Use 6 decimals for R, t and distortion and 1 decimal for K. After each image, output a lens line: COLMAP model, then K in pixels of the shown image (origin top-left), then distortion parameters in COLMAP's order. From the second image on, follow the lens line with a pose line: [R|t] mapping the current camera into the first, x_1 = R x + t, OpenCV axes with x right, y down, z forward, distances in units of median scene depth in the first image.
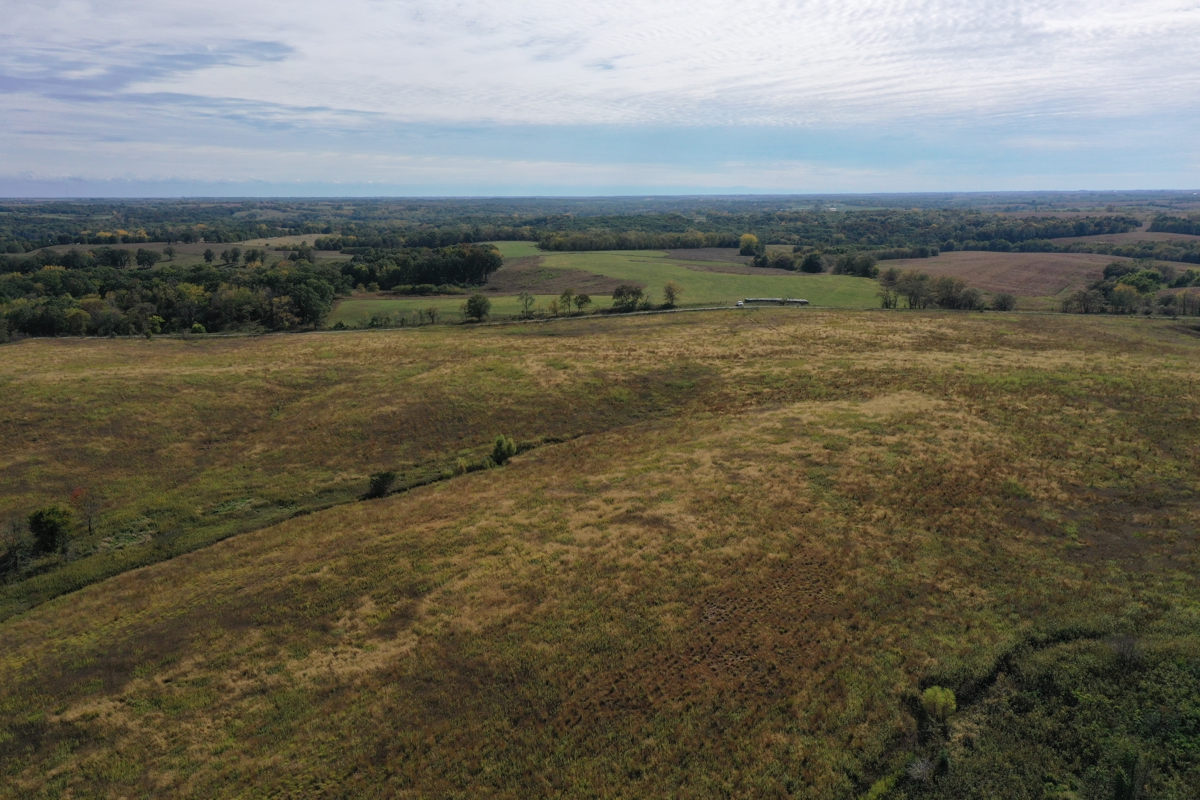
lens RADIAL K [[953.7, 0, 598.9], [0, 953.7, 389.1], [0, 0, 1]] dist [0.015008, 0.008153]
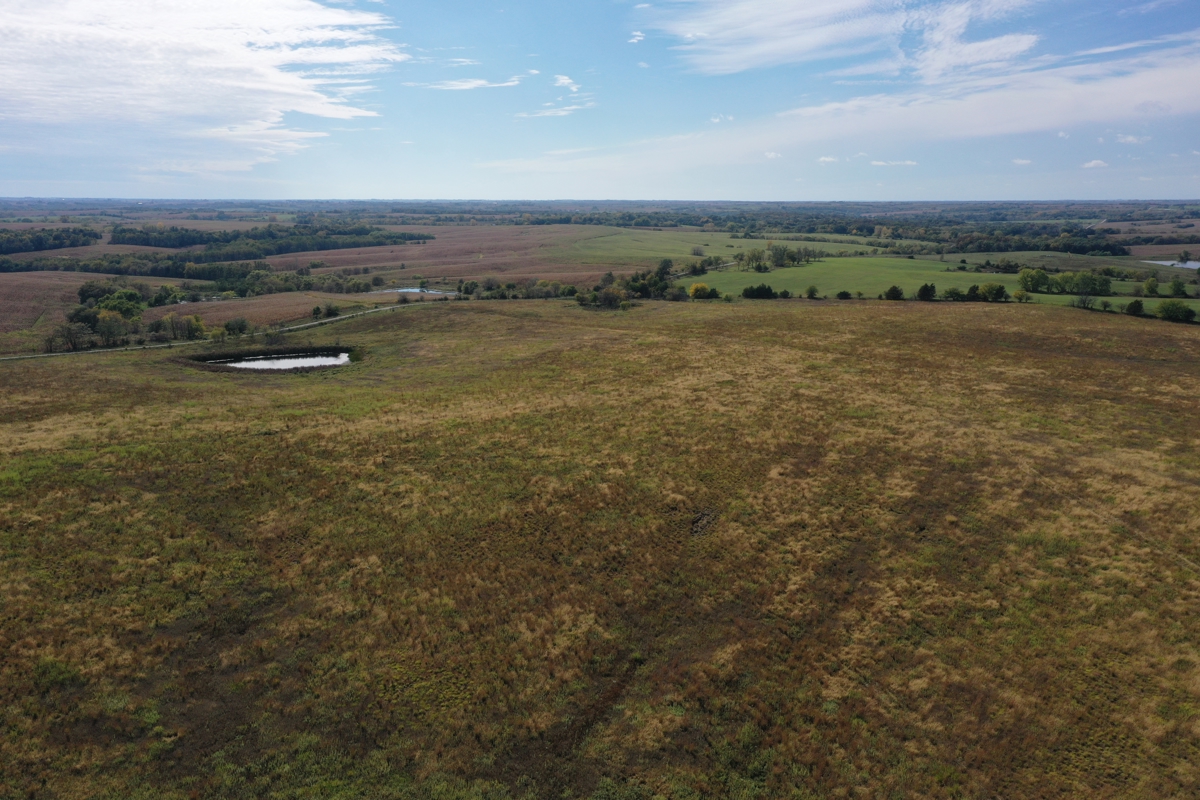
lens RADIAL K [[953.7, 0, 598.9], [0, 953.7, 389.1], [0, 0, 1]] dist [0.015008, 0.008153]
pose [[0.551398, -0.151134, 0.820438, 0.084544], [0.157198, 0.984659, 0.075736, -0.061492], [-0.819298, 0.087211, 0.566696, 0.198849]]
